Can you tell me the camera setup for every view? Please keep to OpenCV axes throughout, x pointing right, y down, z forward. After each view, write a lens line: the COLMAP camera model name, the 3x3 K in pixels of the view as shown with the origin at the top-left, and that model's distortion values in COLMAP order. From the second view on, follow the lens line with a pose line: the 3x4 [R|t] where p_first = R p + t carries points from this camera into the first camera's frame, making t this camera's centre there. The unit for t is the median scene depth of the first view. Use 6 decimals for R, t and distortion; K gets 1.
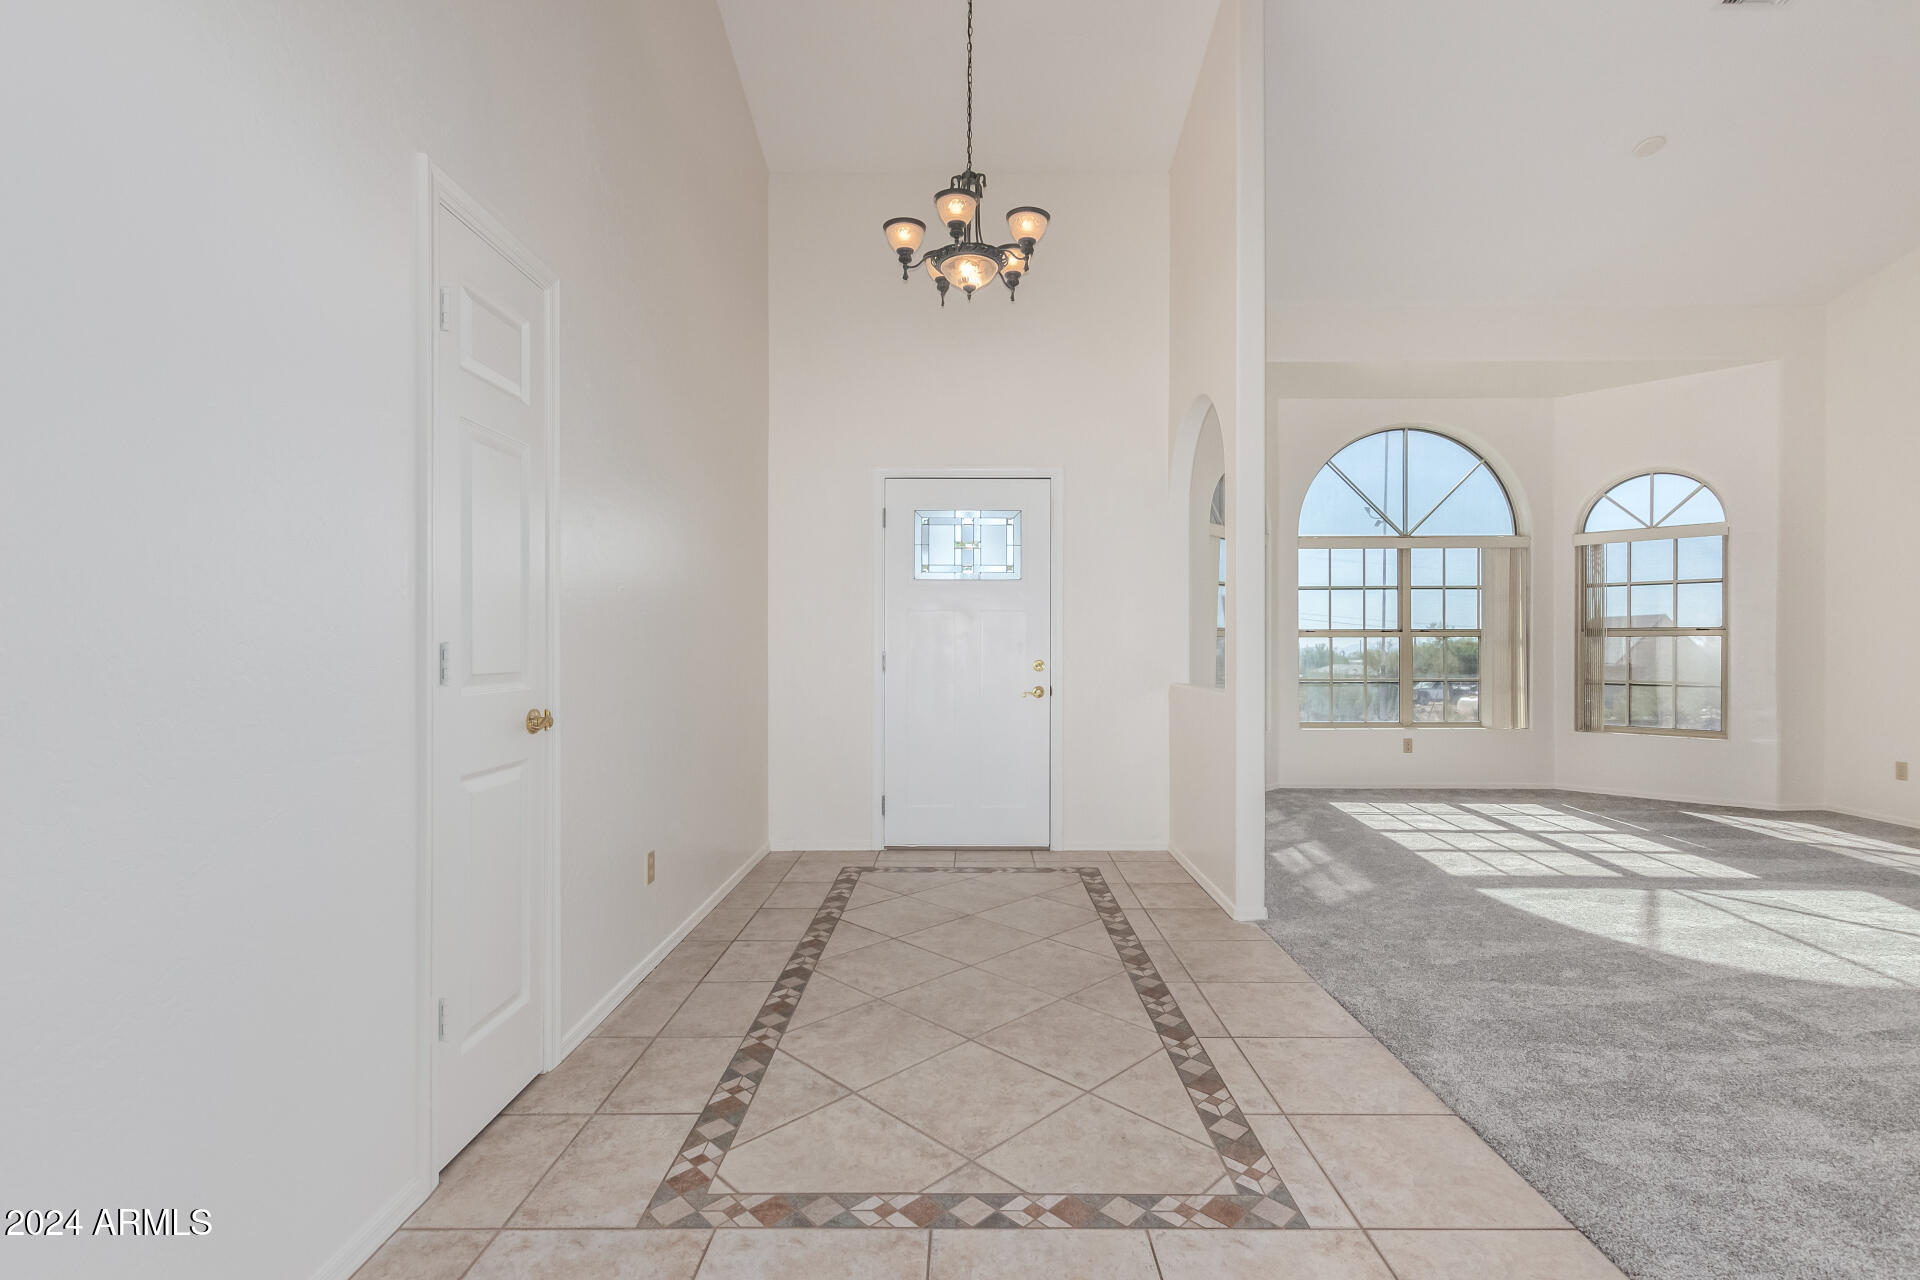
lens RADIAL K [[876.1, 0, 970.6], [0, 876.1, 649.2], [0, 0, 1]] dist [0.008703, -0.003799]
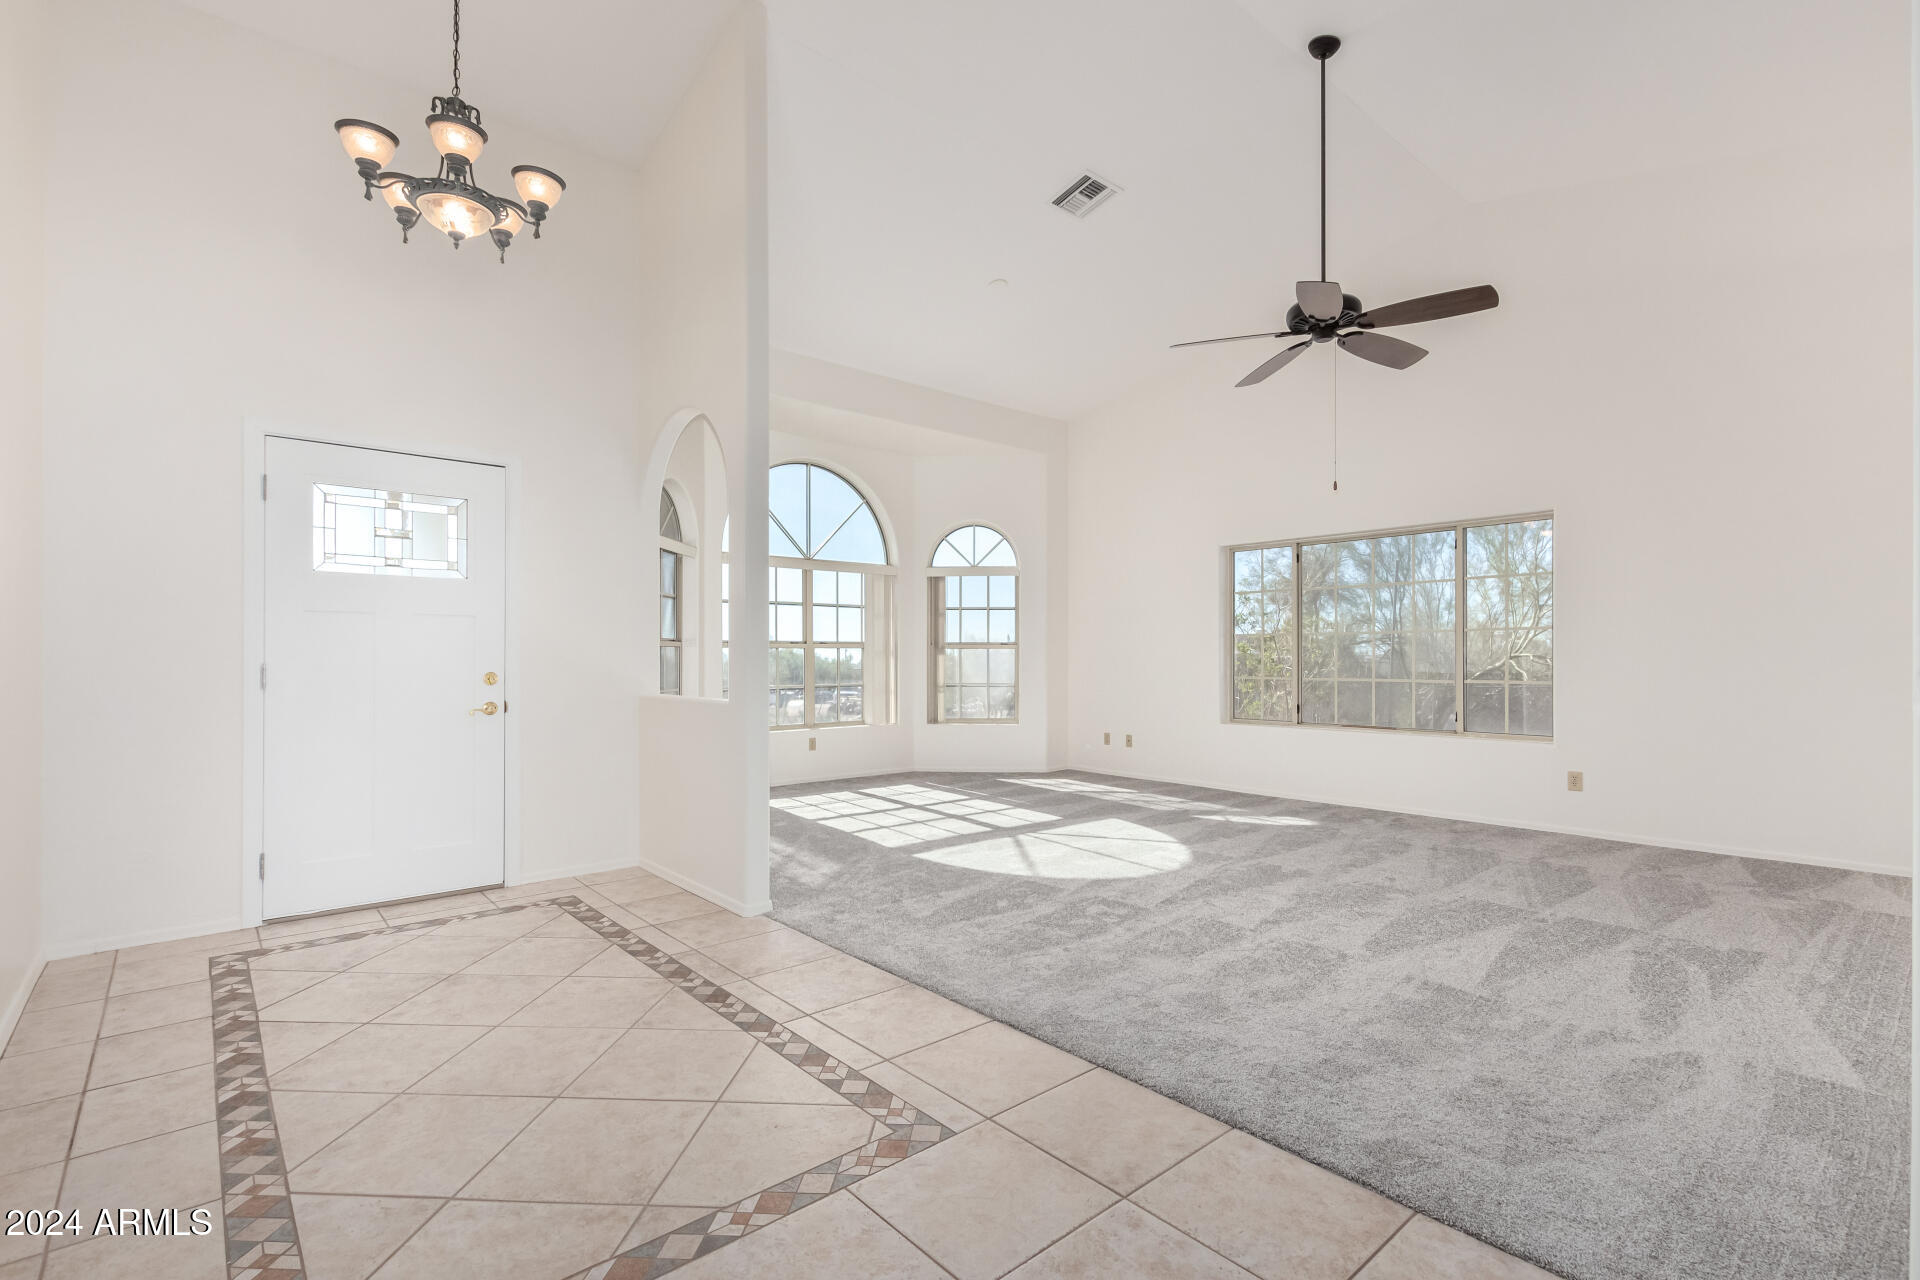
lens RADIAL K [[876.1, 0, 970.2], [0, 876.1, 656.0], [0, 0, 1]] dist [0.008703, -0.003799]
pose [[0.748608, 0.000894, 0.663012, -0.195491], [0.001244, 0.999995, -0.002752, -0.001067], [-0.663012, 0.002884, 0.748603, 0.034368]]
